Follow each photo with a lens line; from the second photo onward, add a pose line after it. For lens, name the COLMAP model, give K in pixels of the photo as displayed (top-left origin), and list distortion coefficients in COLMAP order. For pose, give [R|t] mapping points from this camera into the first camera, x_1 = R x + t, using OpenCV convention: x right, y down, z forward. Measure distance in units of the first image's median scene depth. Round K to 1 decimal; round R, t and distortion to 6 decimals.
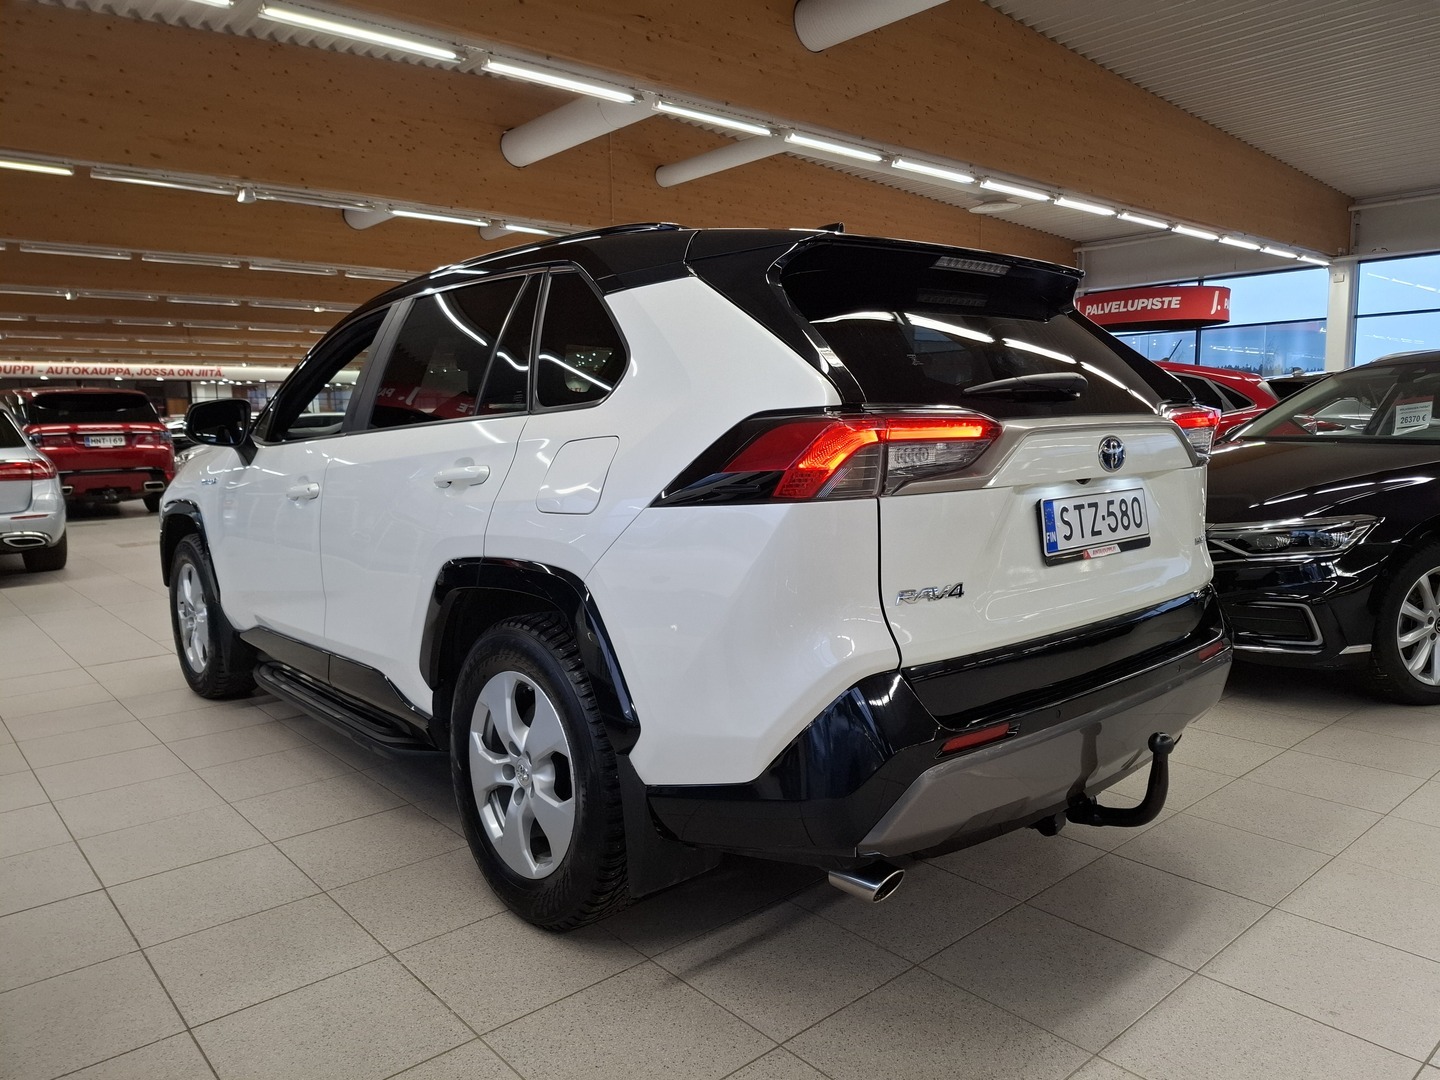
lens RADIAL K [[991.0, 0, 720.0], [0, 991.0, 540.0], [0, 0, 1]] dist [0.075683, -0.085144]
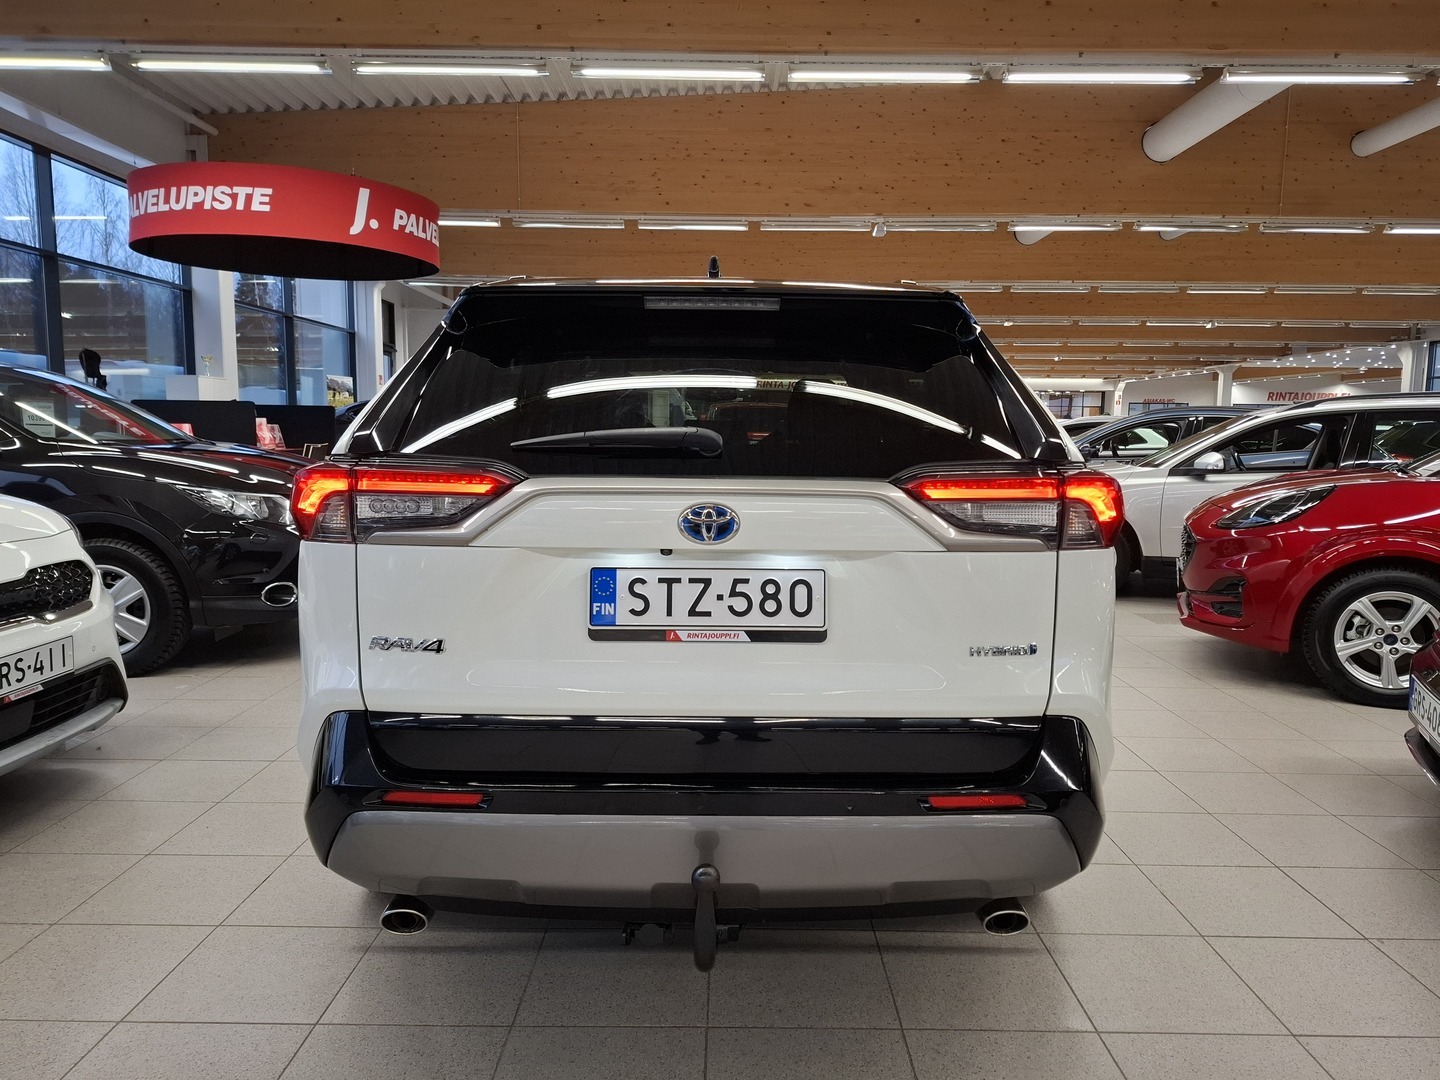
lens RADIAL K [[991.0, 0, 720.0], [0, 991.0, 540.0], [0, 0, 1]] dist [0.075683, -0.085144]
pose [[0.753544, 0.096300, -0.650306, 0.947281], [-0.101046, 0.994424, 0.030170, -0.098329], [0.649585, 0.042976, 0.759073, 0.369186]]
